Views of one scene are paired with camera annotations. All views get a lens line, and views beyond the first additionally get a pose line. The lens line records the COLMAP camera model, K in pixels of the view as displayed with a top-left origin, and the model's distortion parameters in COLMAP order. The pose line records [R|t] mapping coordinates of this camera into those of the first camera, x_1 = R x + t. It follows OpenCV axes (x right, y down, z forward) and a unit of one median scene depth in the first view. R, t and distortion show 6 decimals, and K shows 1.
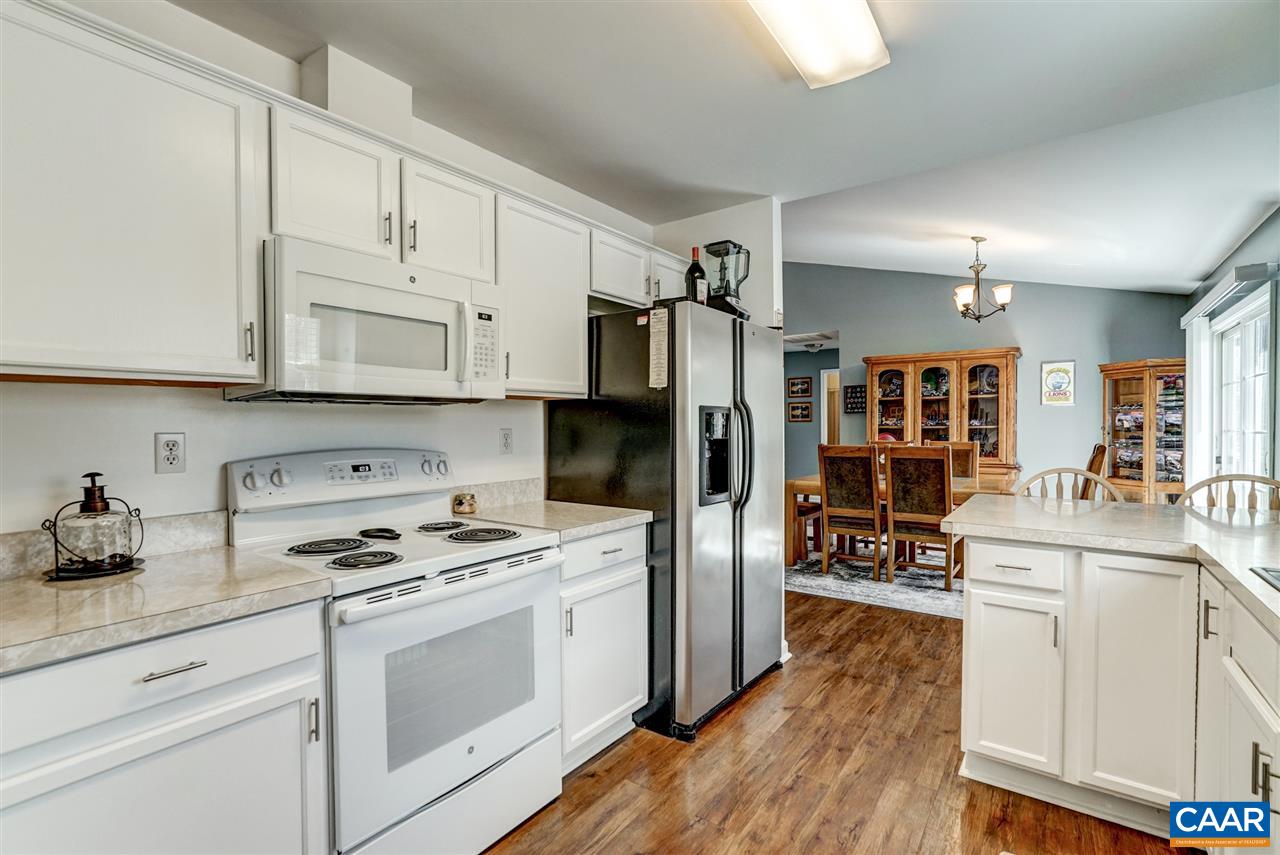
lens RADIAL K [[591.1, 0, 635.4], [0, 591.1, 428.3], [0, 0, 1]] dist [-0.011552, 0.000763]
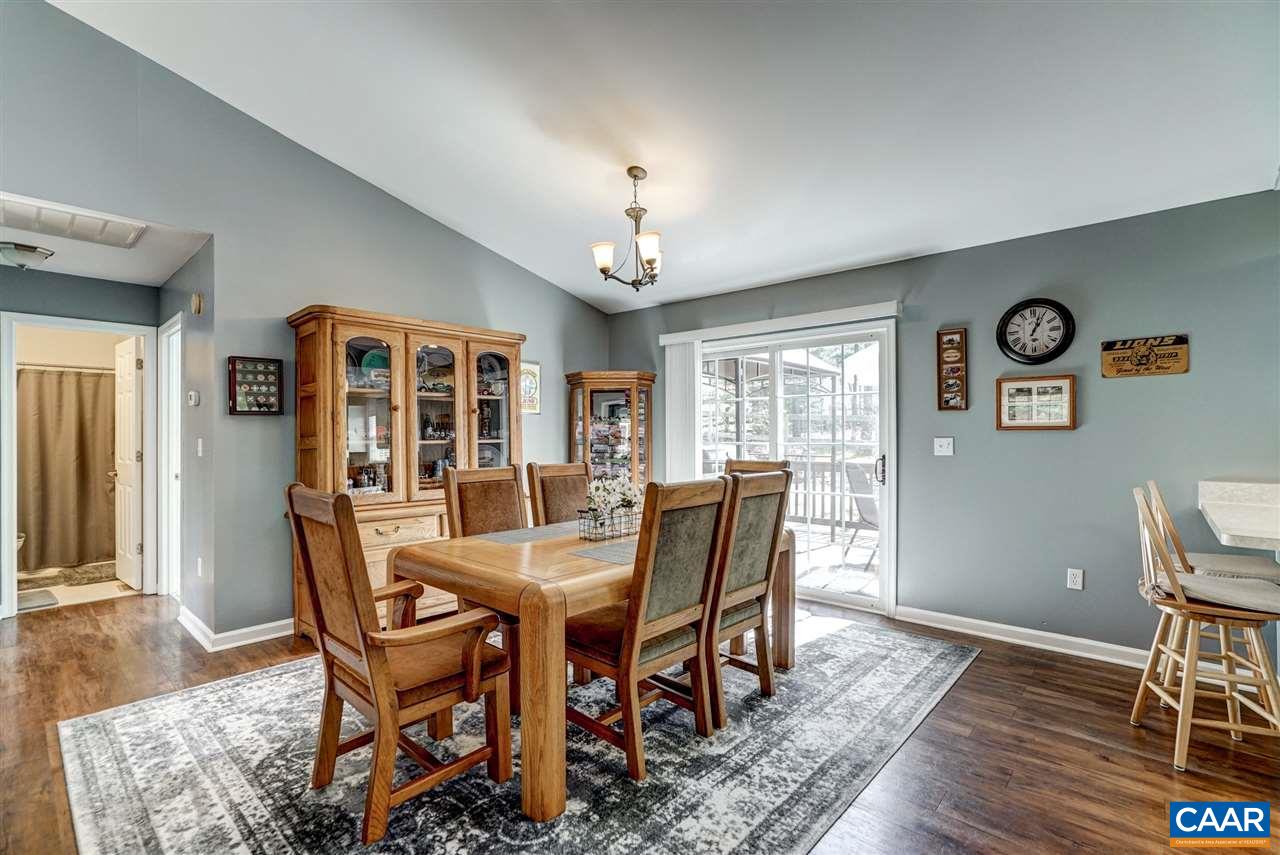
lens RADIAL K [[591.1, 0, 638.8], [0, 591.1, 432.9], [0, 0, 1]] dist [-0.011552, 0.000763]
pose [[0.110301, 0.008376, 0.993863, -0.090565], [0.009313, 0.999912, -0.009460, -0.003805], [-0.993855, 0.010300, 0.110213, 0.758062]]
